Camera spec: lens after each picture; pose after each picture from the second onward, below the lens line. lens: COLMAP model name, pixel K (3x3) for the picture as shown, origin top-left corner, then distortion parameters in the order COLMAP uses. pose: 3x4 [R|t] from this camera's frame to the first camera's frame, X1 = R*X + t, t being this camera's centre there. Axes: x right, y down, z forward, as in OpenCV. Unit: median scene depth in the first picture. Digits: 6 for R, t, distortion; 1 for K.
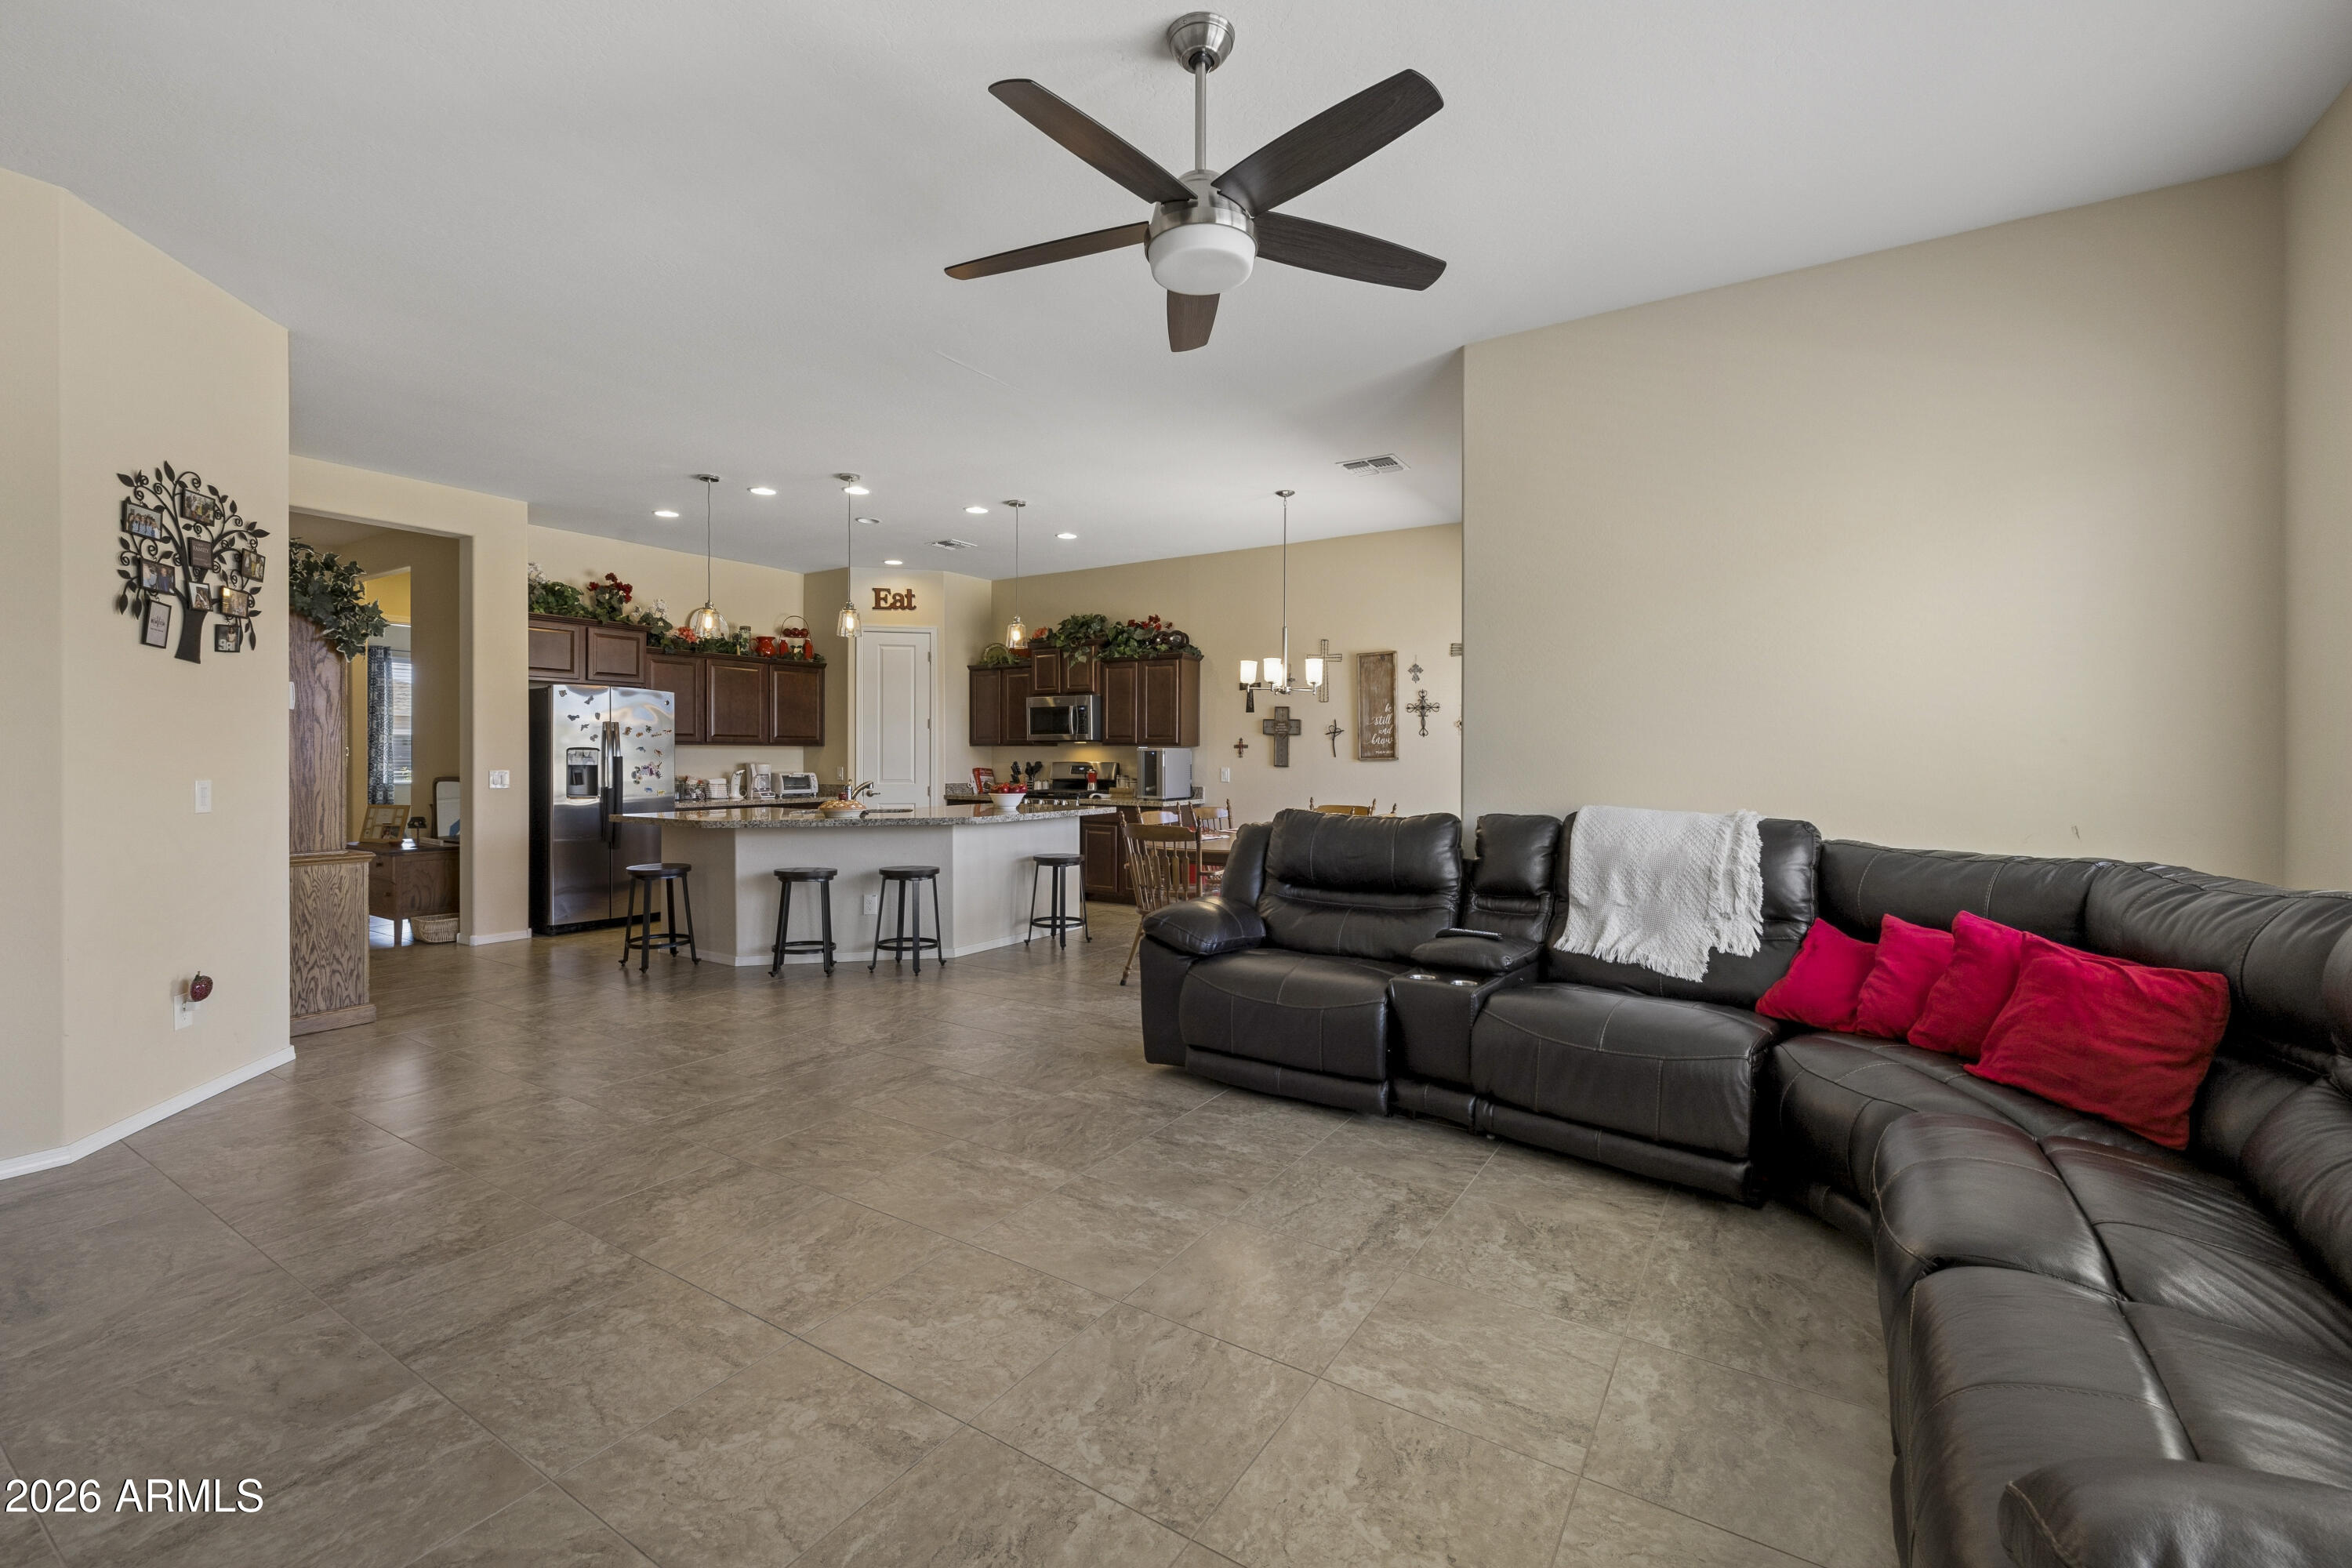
lens RADIAL K [[986.6, 0, 1179.0], [0, 986.6, 770.3], [0, 0, 1]] dist [-0.001801, -0.000081]
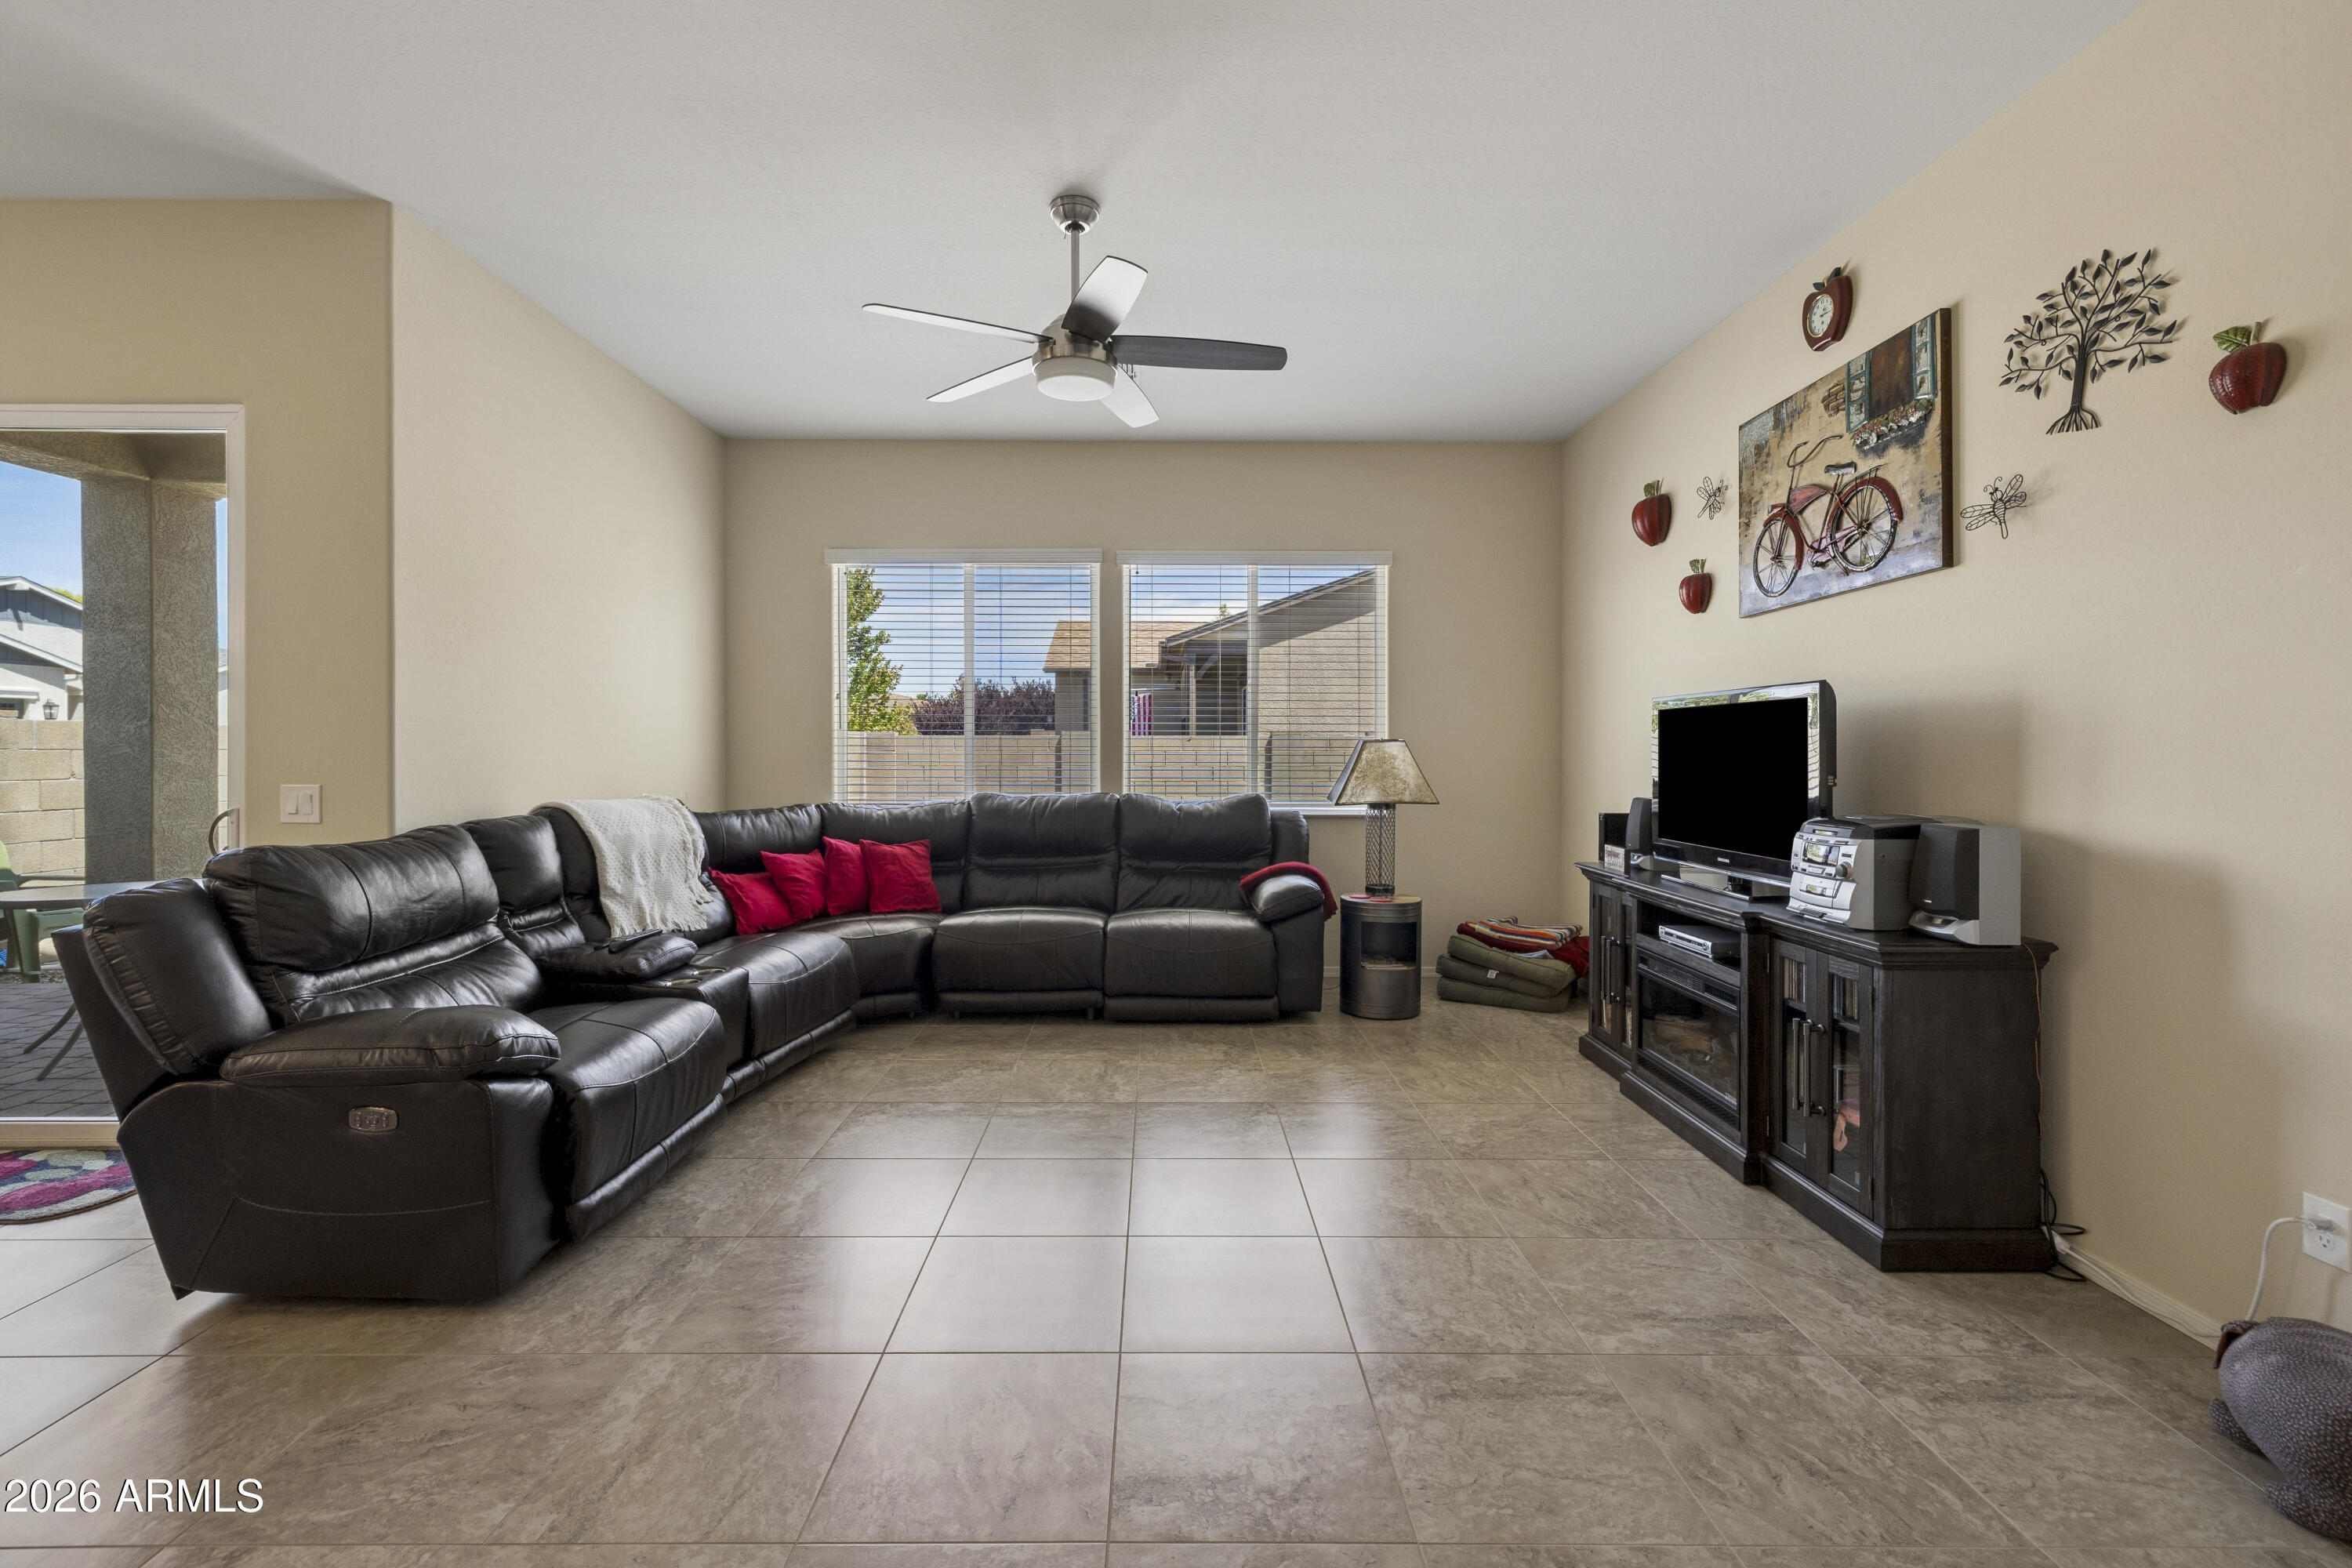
lens RADIAL K [[986.6, 0, 1178.1], [0, 986.6, 765.2], [0, 0, 1]] dist [-0.001801, -0.000081]
pose [[-0.547008, -0.019731, 0.836895, -1.091743], [0.006829, 0.999584, 0.028030, -0.027431], [-0.837100, 0.021048, -0.546645, 1.516200]]
